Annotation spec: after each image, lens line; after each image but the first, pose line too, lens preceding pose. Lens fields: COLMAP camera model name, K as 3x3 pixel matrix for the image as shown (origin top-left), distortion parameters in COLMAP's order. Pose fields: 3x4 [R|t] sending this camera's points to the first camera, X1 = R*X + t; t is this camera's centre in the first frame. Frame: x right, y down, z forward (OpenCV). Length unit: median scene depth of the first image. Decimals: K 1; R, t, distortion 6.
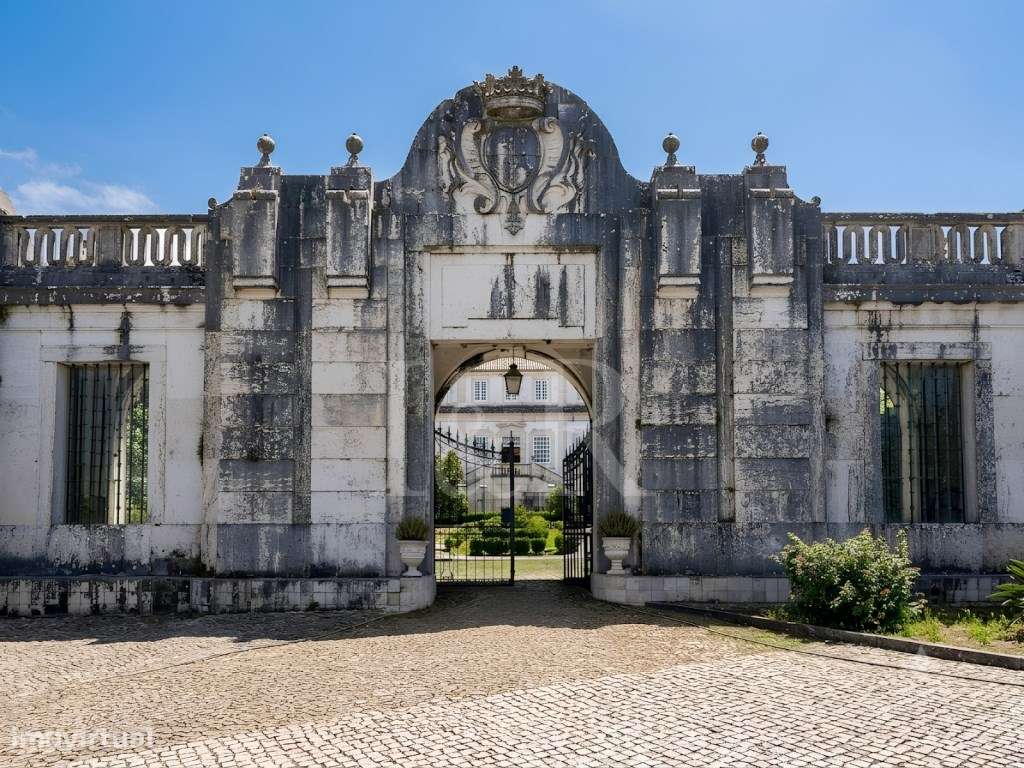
lens RADIAL K [[789.6, 0, 512.0], [0, 789.6, 384.0], [0, 0, 1]] dist [0.024991, -0.003271]
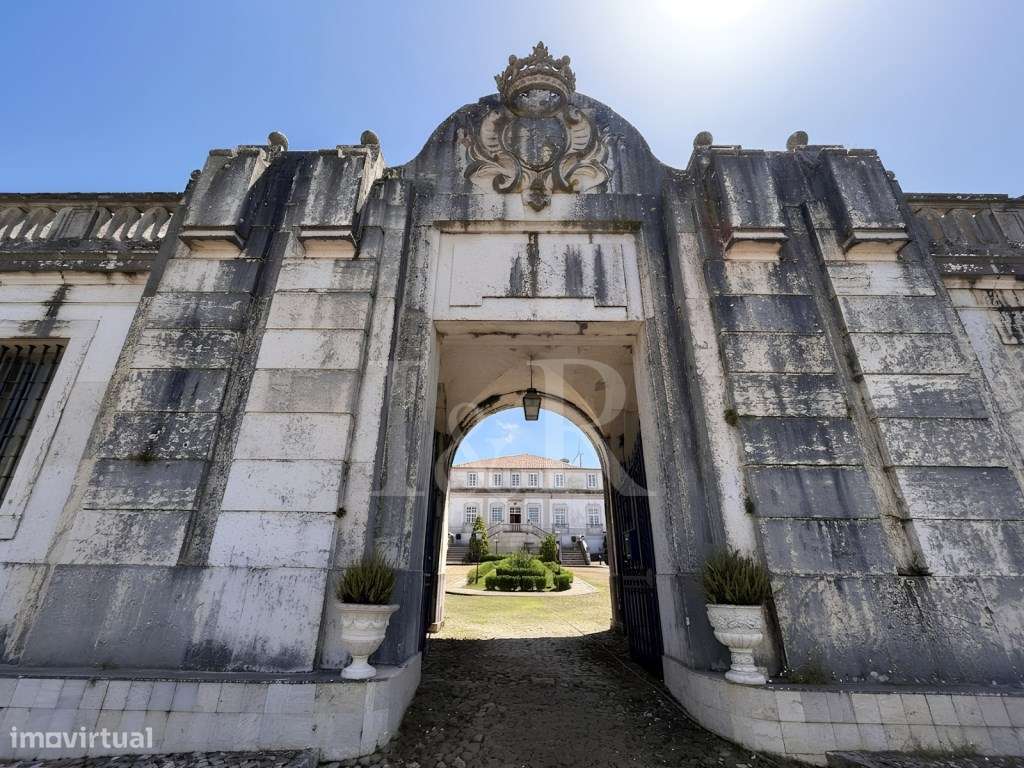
lens RADIAL K [[482.4, 0, 512.6], [0, 482.4, 360.5], [0, 0, 1]] dist [-0.005664, 0.000473]
pose [[0.999866, 0.012356, -0.010774, -0.018866], [-0.014441, 0.974917, -0.222100, 0.092357], [0.007760, 0.222225, 0.974964, 0.555442]]
